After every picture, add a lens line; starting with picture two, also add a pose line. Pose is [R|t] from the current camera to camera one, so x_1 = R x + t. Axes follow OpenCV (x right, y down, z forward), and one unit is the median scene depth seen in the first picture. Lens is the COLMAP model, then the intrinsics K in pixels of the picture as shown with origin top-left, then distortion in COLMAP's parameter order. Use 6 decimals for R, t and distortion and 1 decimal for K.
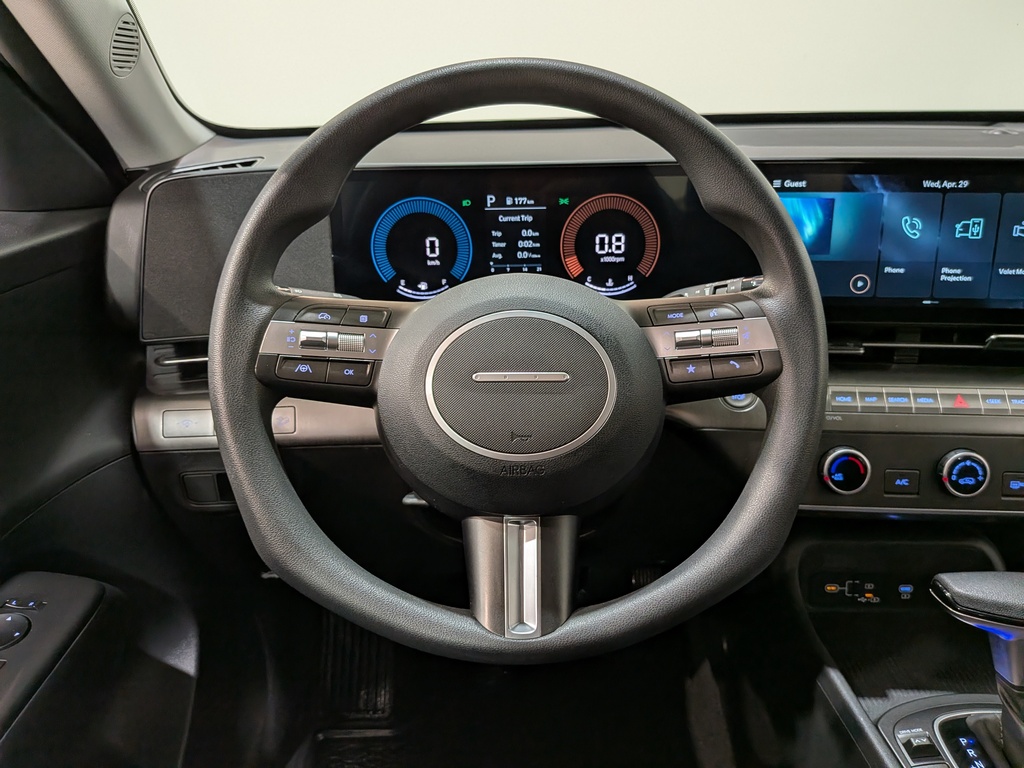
lens RADIAL K [[749.3, 0, 521.9], [0, 749.3, 372.2], [0, 0, 1]] dist [0.063813, -0.127814]
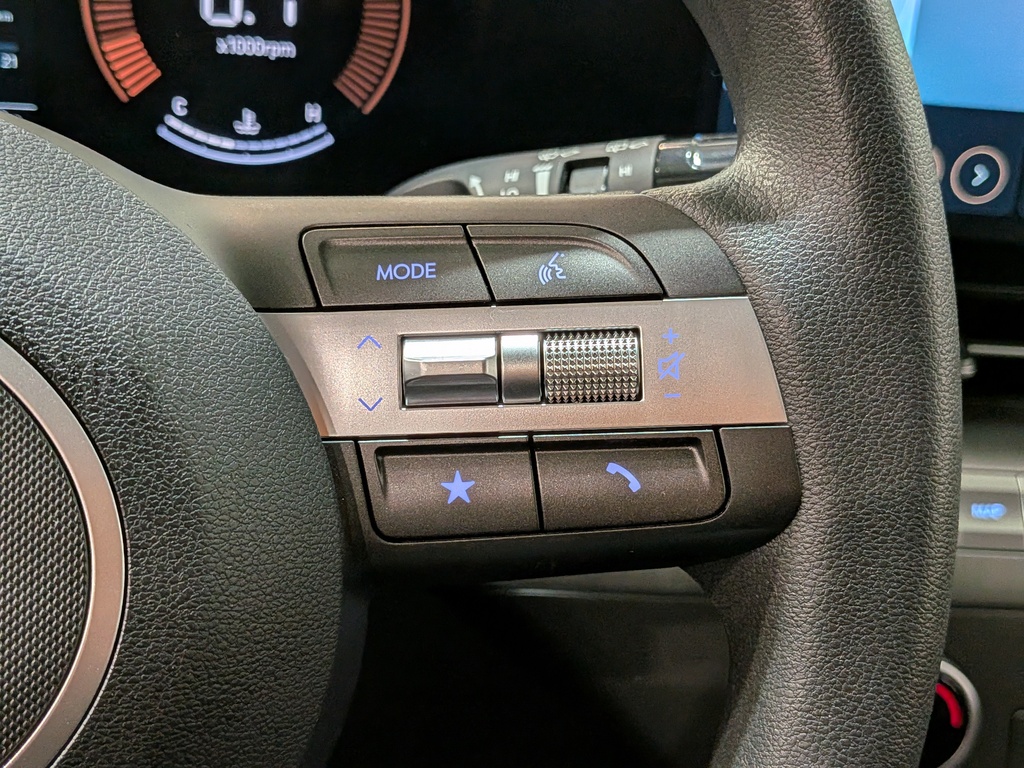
lens RADIAL K [[1507.5, 0, 538.0], [0, 1507.5, 388.0], [0, 0, 1]] dist [0.127517, 0.001906]
pose [[0.973355, 0.028077, 0.227580, 0.098641], [-0.039745, 0.998111, 0.046851, -0.045776], [-0.225834, -0.054648, 0.972632, 0.367595]]
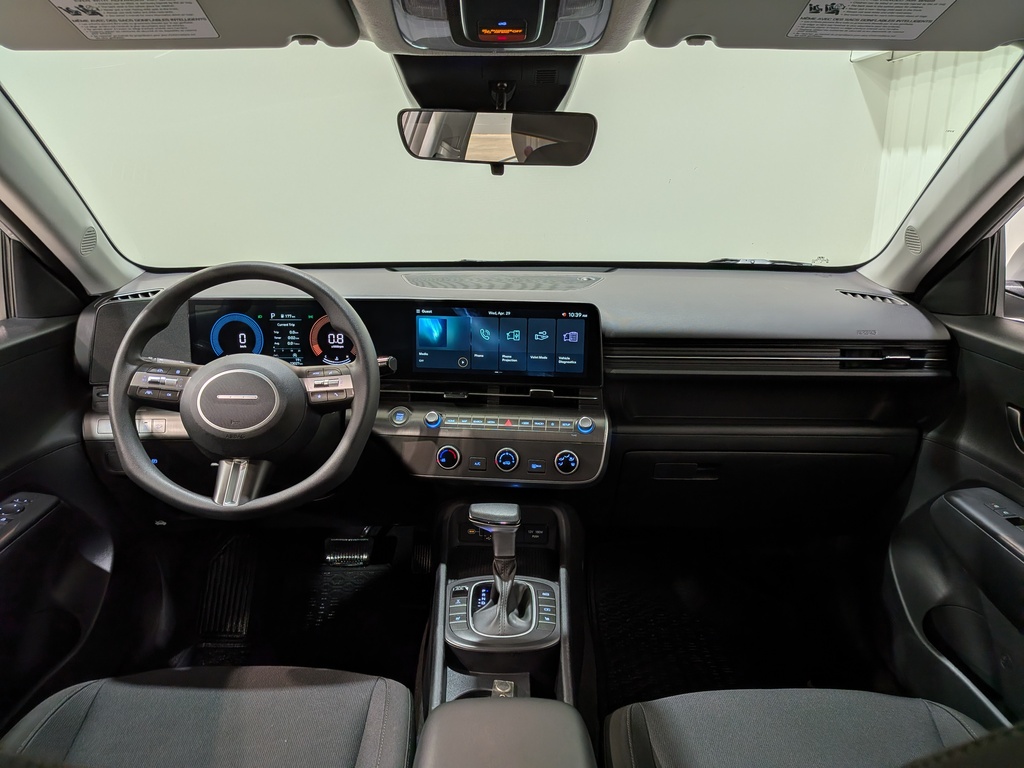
lens RADIAL K [[740.9, 0, 501.5], [0, 740.9, 379.6], [0, 0, 1]] dist [0.112062, -0.221516]
pose [[0.999658, 0.020518, -0.016189, 0.600950], [-0.021869, 0.995860, -0.088235, 0.097830], [0.014311, 0.088559, 0.995968, -0.933431]]
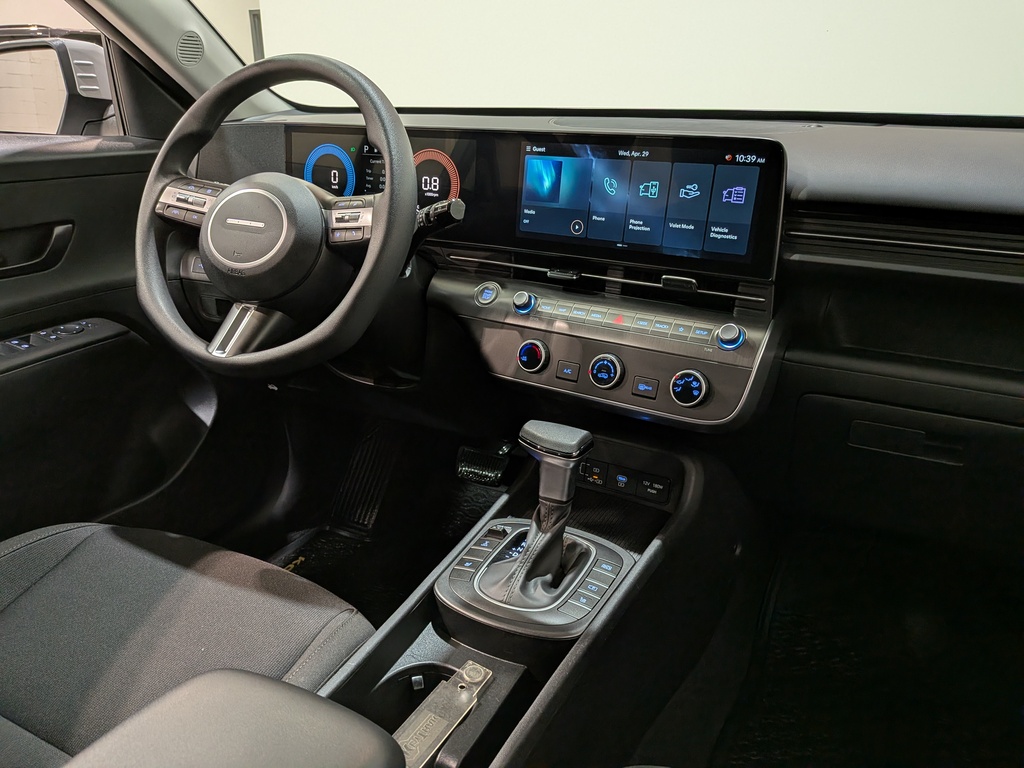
lens RADIAL K [[737.1, 0, 512.5], [0, 737.1, 408.9], [0, 0, 1]] dist [0.092650, -0.168710]
pose [[0.885440, 0.199789, -0.419619, 1.011426], [-0.190812, 0.979554, 0.063753, 0.148650], [0.423777, 0.023619, 0.905459, -0.270584]]
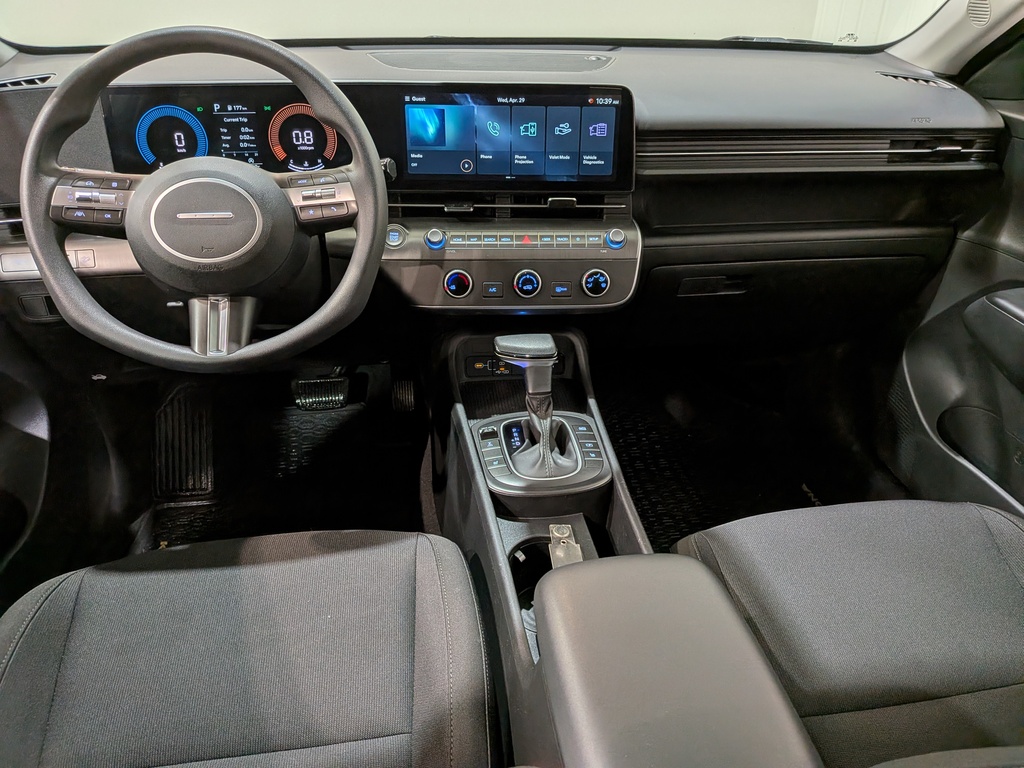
lens RADIAL K [[745.1, 0, 524.2], [0, 745.1, 390.3], [0, 0, 1]] dist [0.063376, -0.110980]
pose [[0.988541, -0.045299, 0.143993, 0.330821], [0.021103, 0.986015, 0.165313, 0.095168], [-0.149468, -0.160380, 0.975673, -0.658614]]
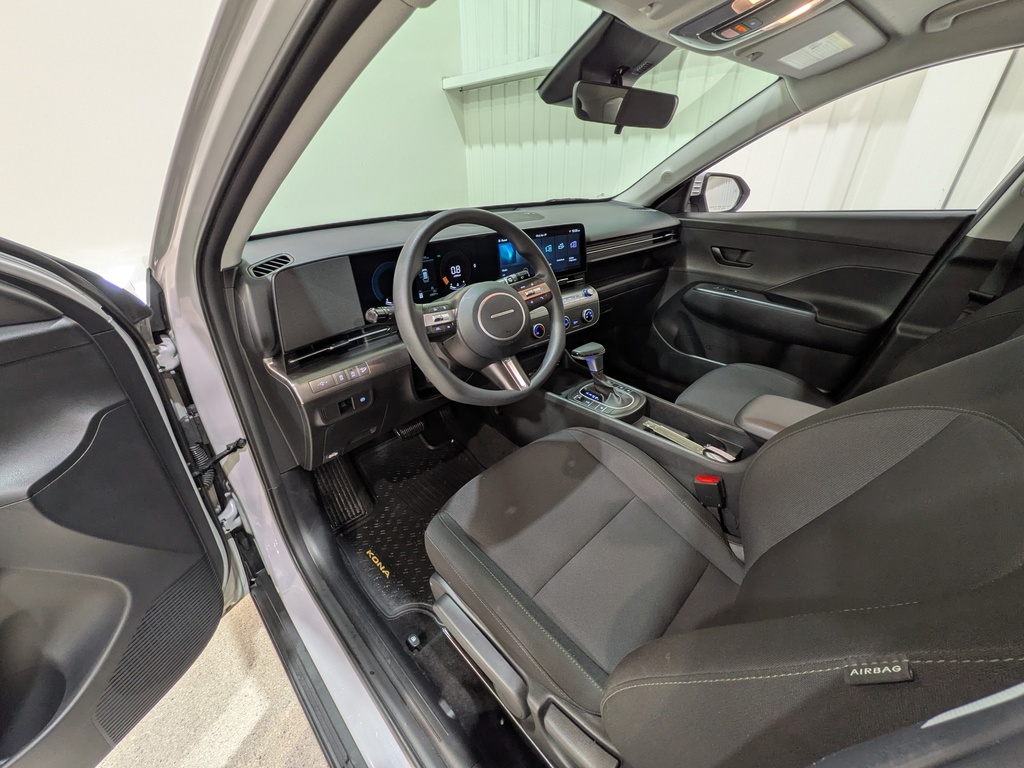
lens RADIAL K [[408.2, 0, 512.5], [0, 408.2, 378.5], [0, 0, 1]] dist [0.000447, 0.000202]
pose [[0.725415, -0.312012, 0.613532, -0.769426], [0.242150, 0.950061, 0.196846, -0.043555], [-0.644311, 0.005772, 0.764742, -0.237976]]
